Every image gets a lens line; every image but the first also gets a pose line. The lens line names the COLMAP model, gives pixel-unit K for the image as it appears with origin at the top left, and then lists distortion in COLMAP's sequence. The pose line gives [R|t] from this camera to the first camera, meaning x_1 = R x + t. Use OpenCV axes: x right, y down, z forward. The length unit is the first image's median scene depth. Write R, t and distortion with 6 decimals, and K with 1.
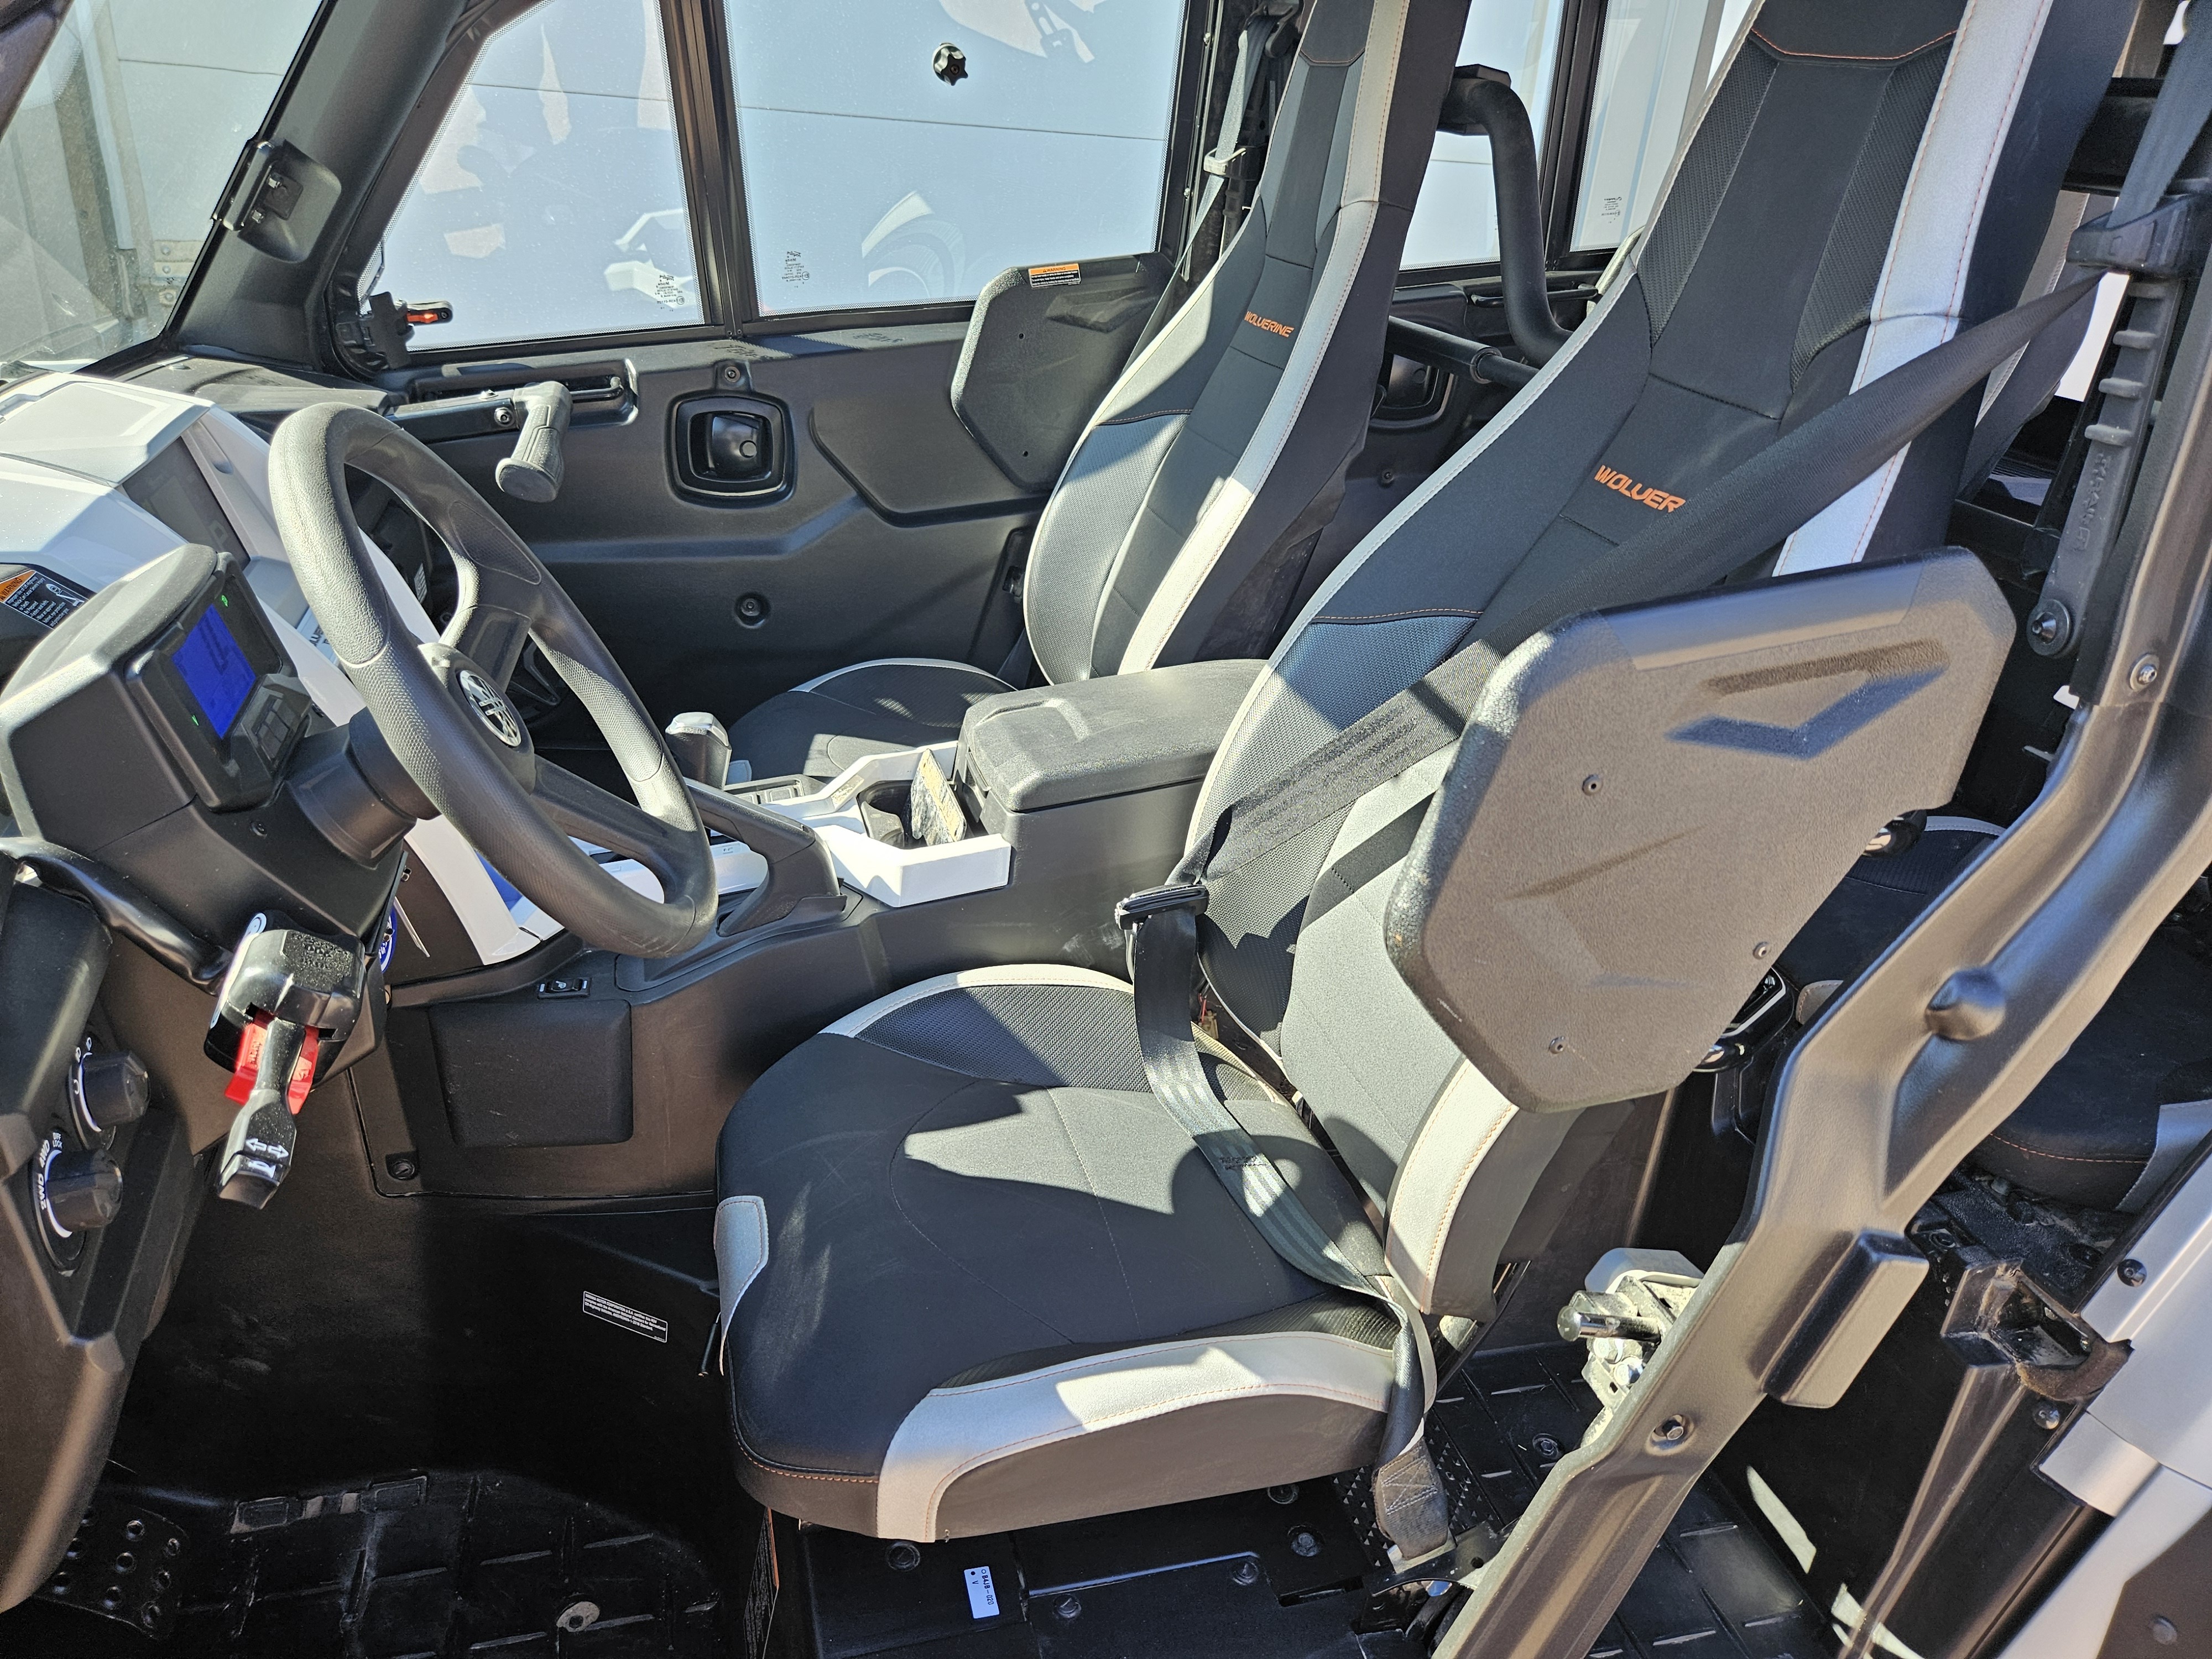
lens RADIAL K [[1507.0, 0, 1078.9], [0, 1507.0, 846.8], [0, 0, 1]] dist [0.057650, -0.058353]
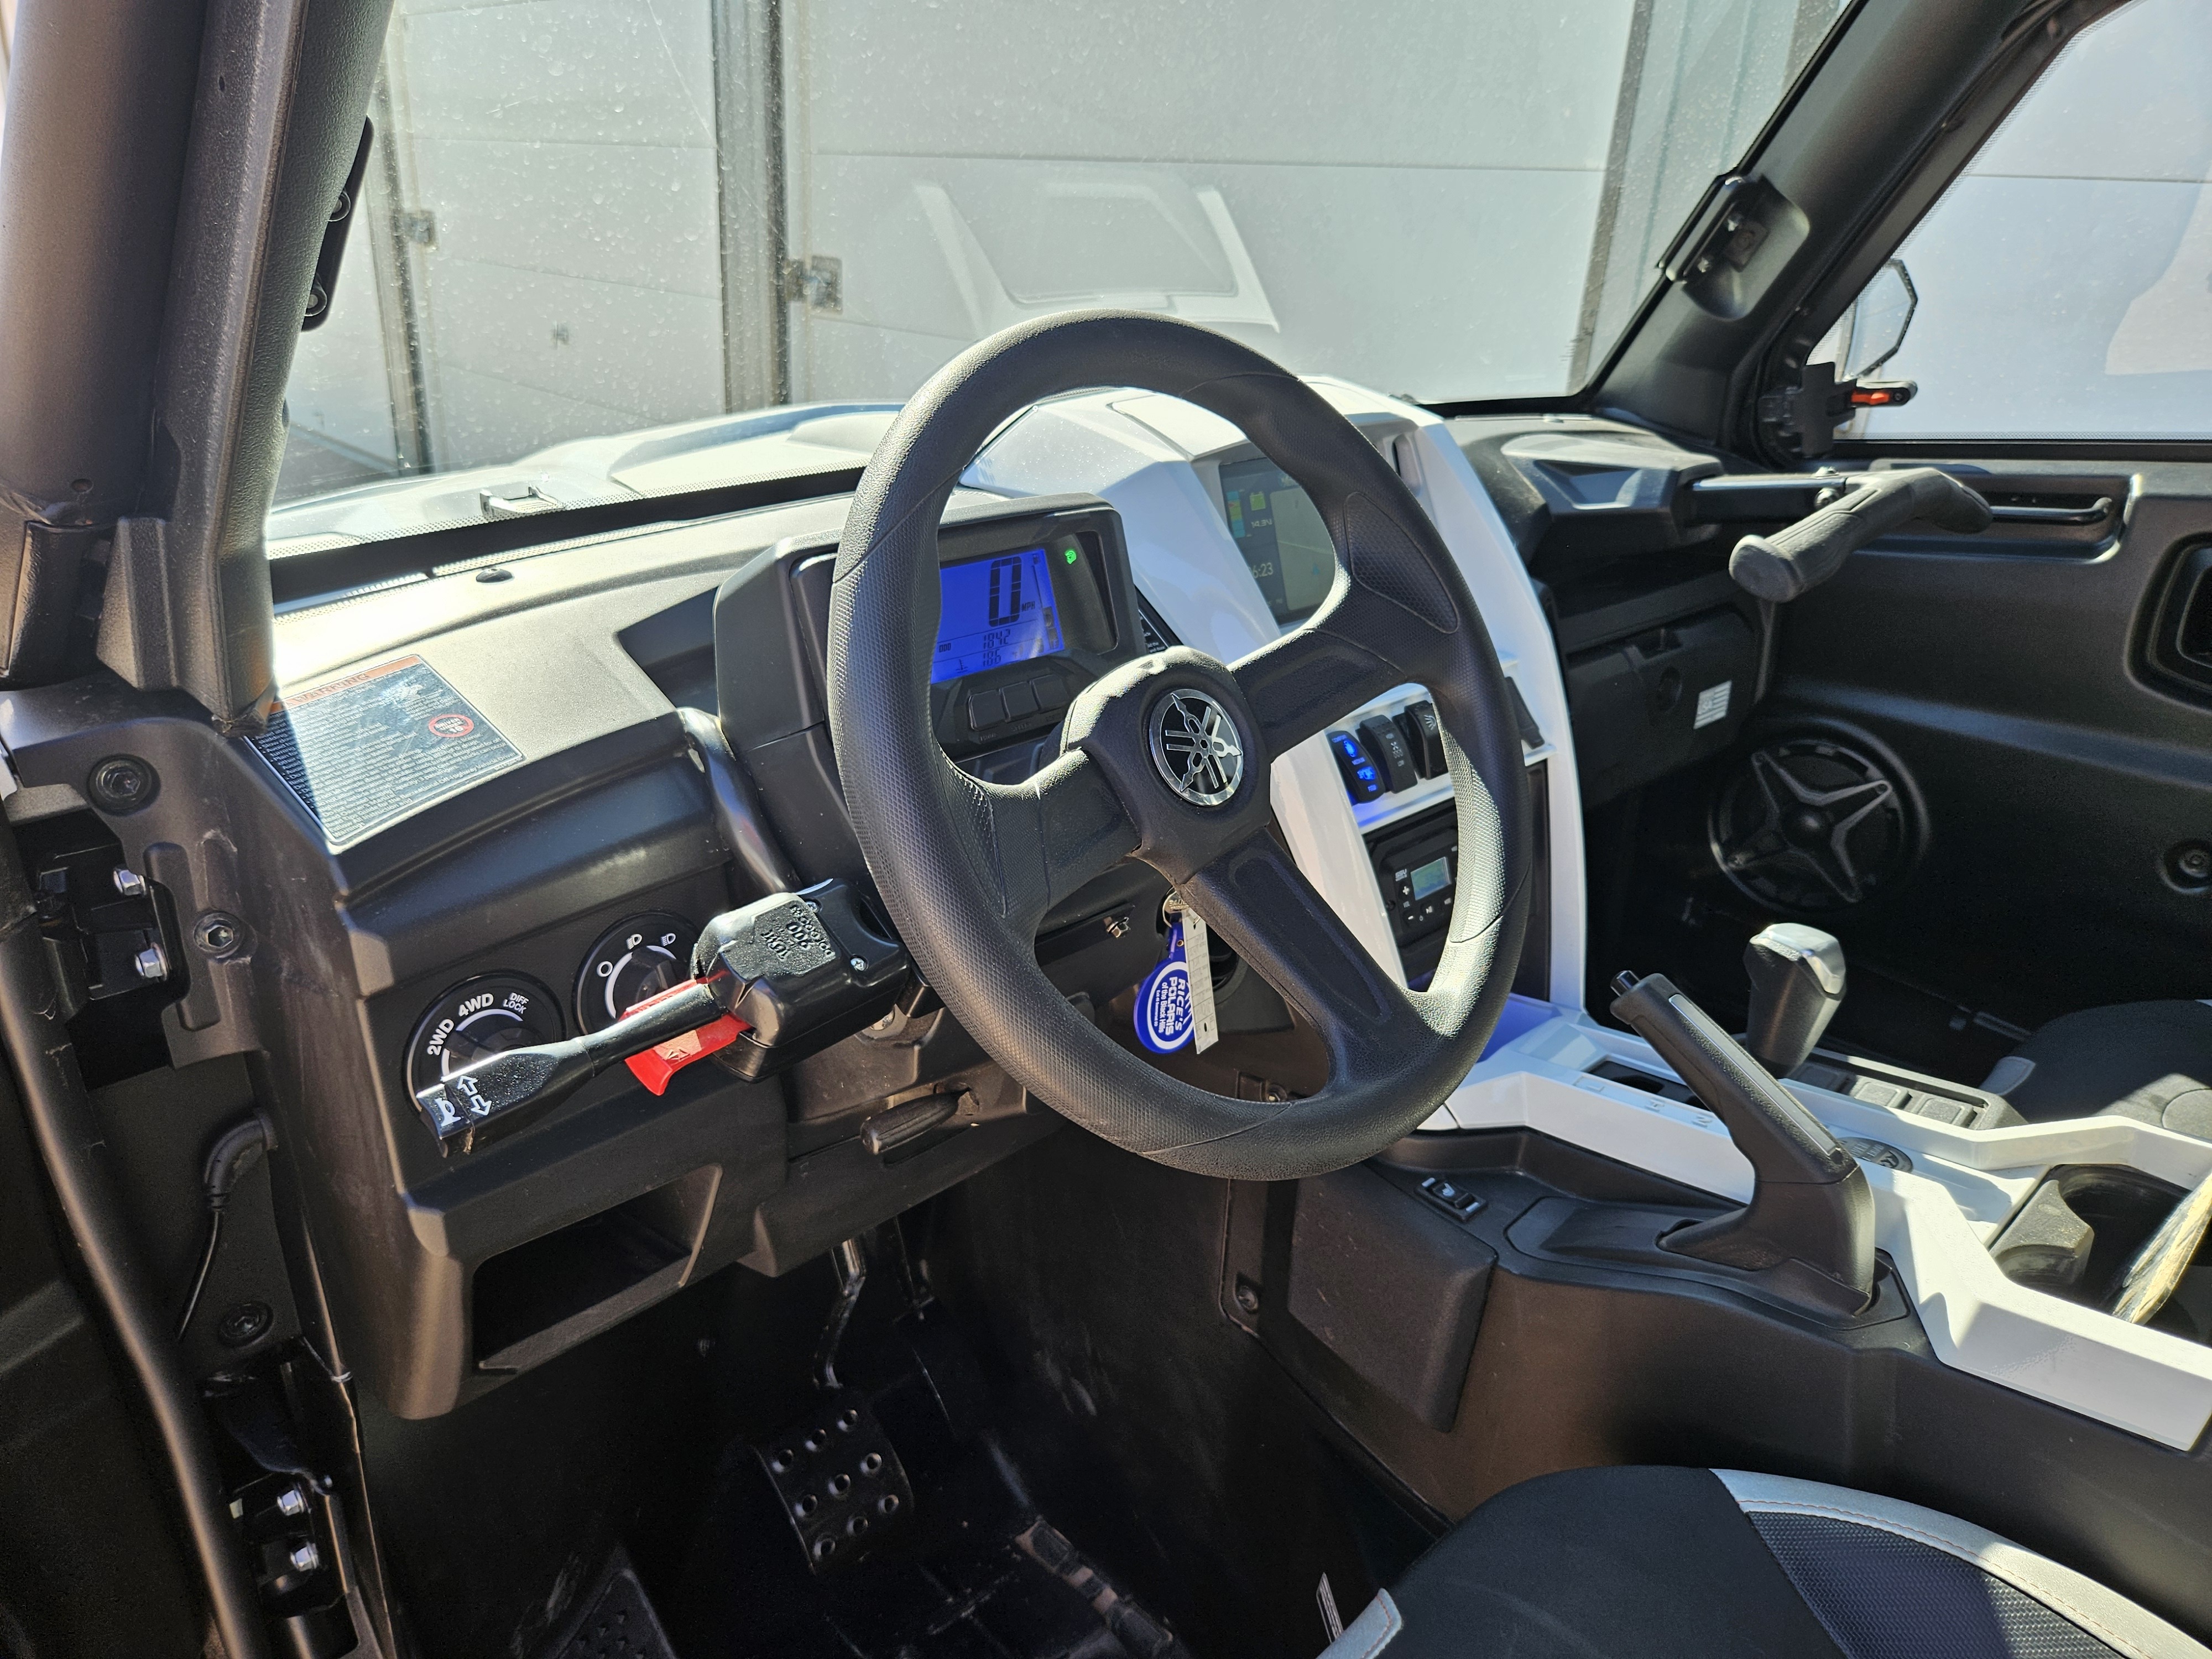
lens RADIAL K [[1507.0, 0, 1078.9], [0, 1507.0, 846.8], [0, 0, 1]] dist [0.057650, -0.058353]
pose [[0.488583, 0.297569, -0.820207, 0.106734], [-0.388774, 0.915817, 0.100671, -0.055611], [0.781115, 0.269689, 0.563140, 0.320812]]
